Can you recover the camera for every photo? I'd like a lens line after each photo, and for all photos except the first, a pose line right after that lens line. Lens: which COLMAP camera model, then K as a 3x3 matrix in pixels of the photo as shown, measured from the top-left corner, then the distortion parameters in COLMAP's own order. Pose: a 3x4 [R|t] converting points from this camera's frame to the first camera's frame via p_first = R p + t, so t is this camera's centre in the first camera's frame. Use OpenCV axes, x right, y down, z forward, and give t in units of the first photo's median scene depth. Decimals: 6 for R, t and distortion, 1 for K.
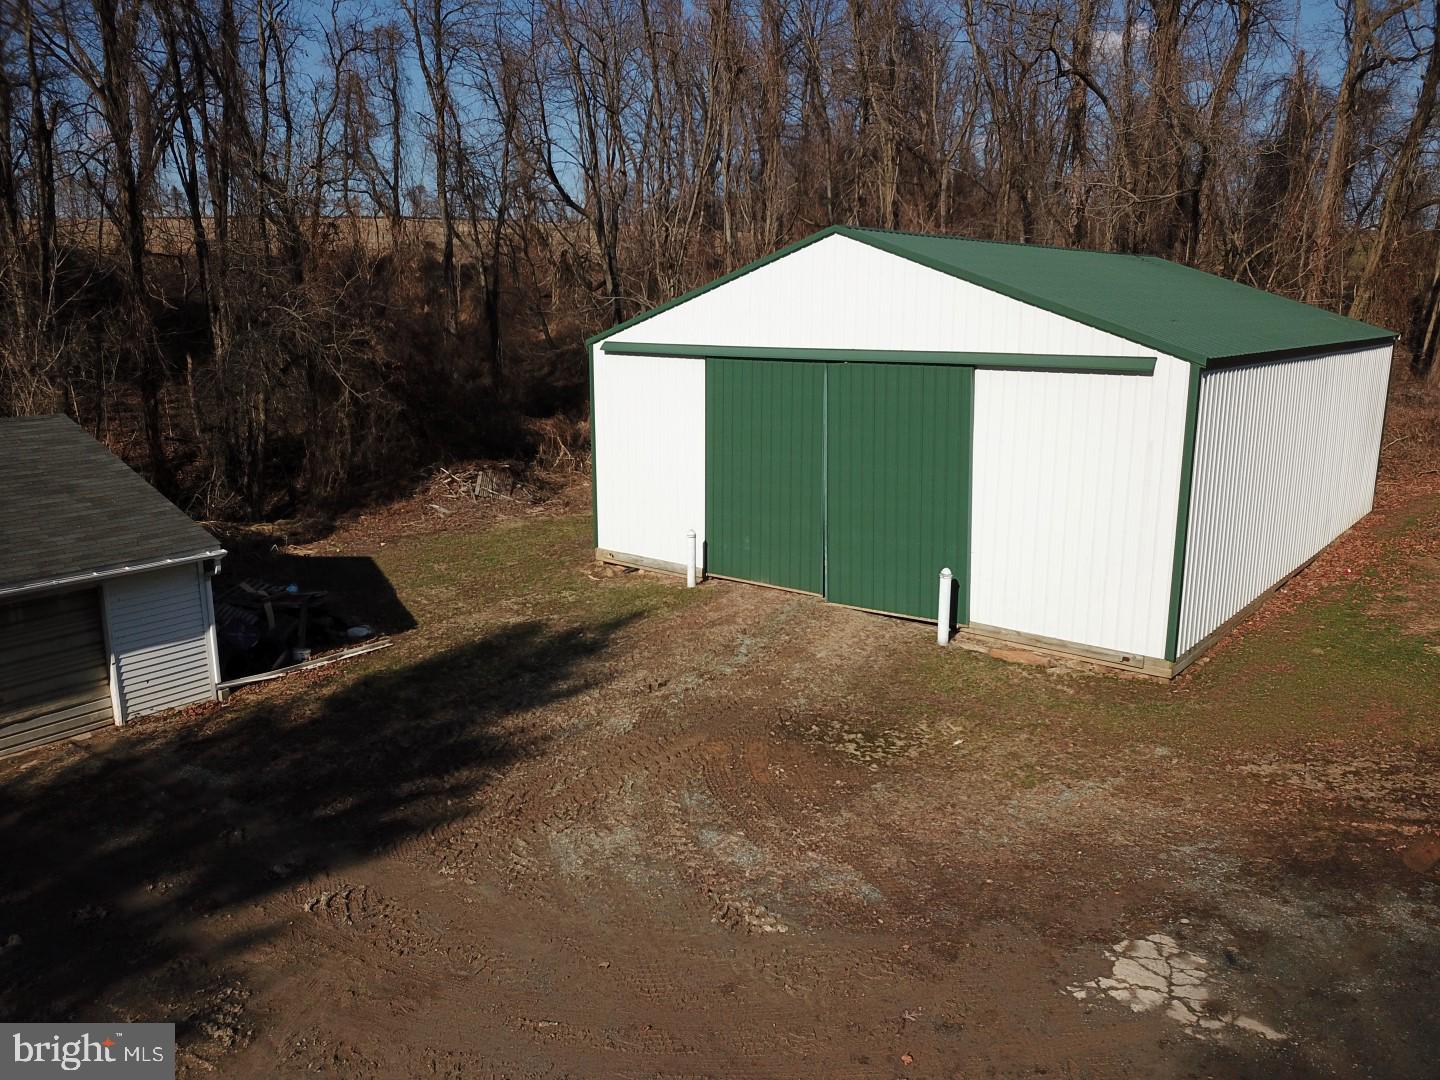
lens RADIAL K [[1108.4, 0, 699.9], [0, 1108.4, 488.1], [0, 0, 1]] dist [0.063674, -0.111191]
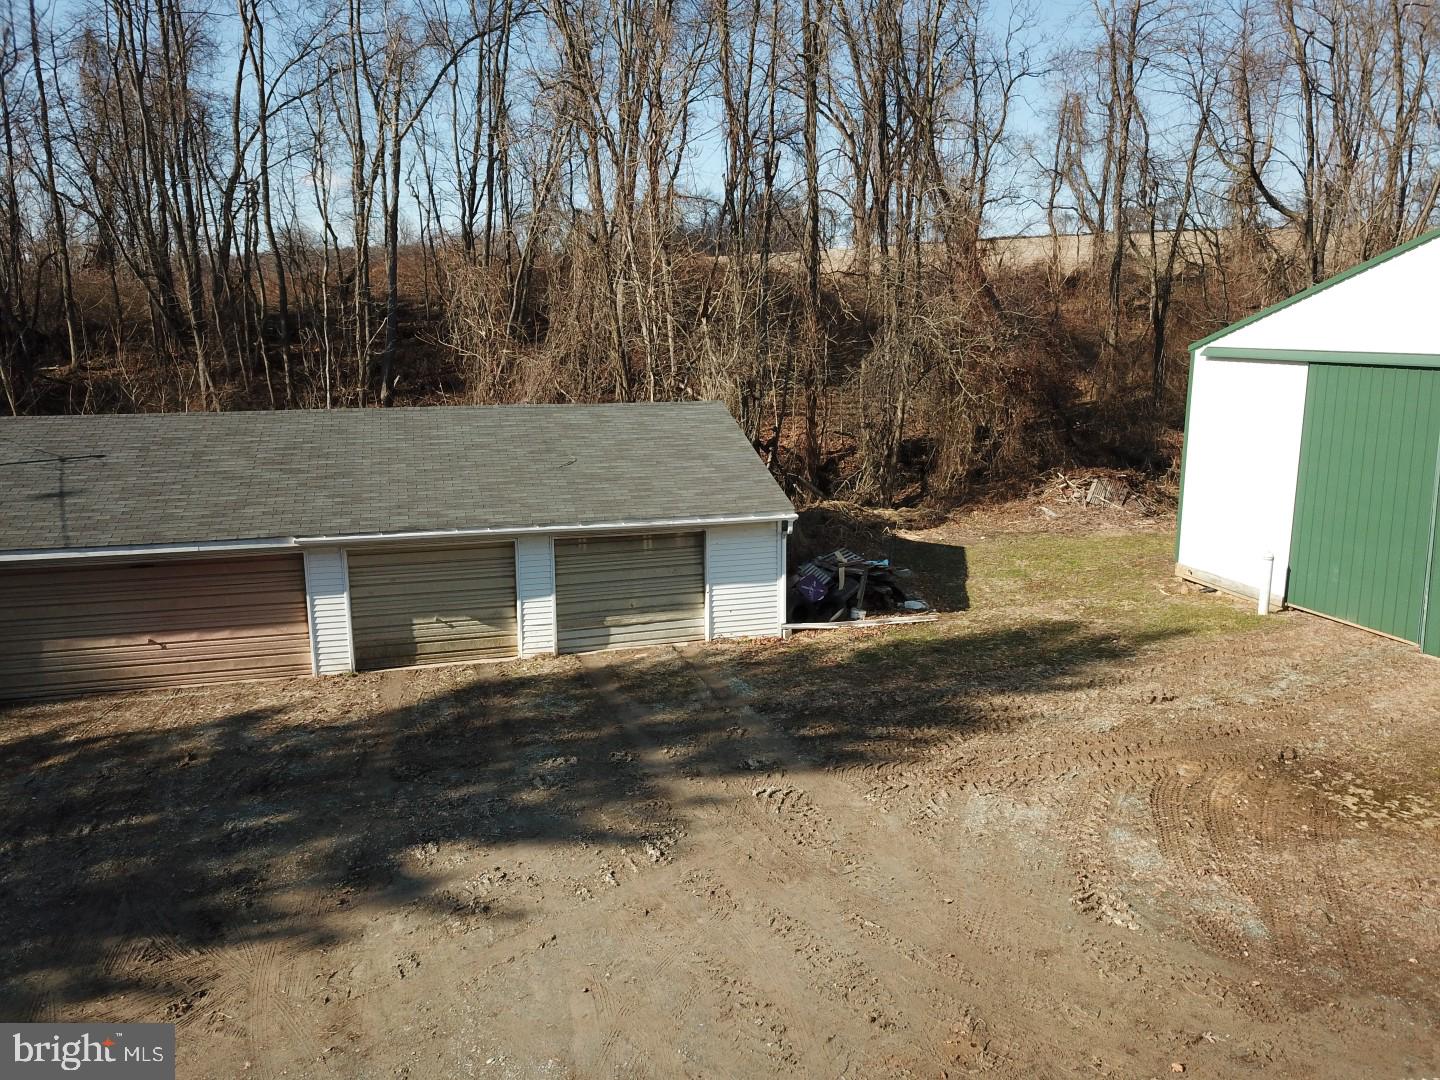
lens RADIAL K [[1108.4, 0, 699.9], [0, 1108.4, 488.1], [0, 0, 1]] dist [0.063674, -0.111191]
pose [[0.793037, 0.083180, -0.603467, 0.208629], [-0.093001, 0.995553, 0.015008, 0.018169], [0.602032, 0.044221, 0.797247, -0.022255]]
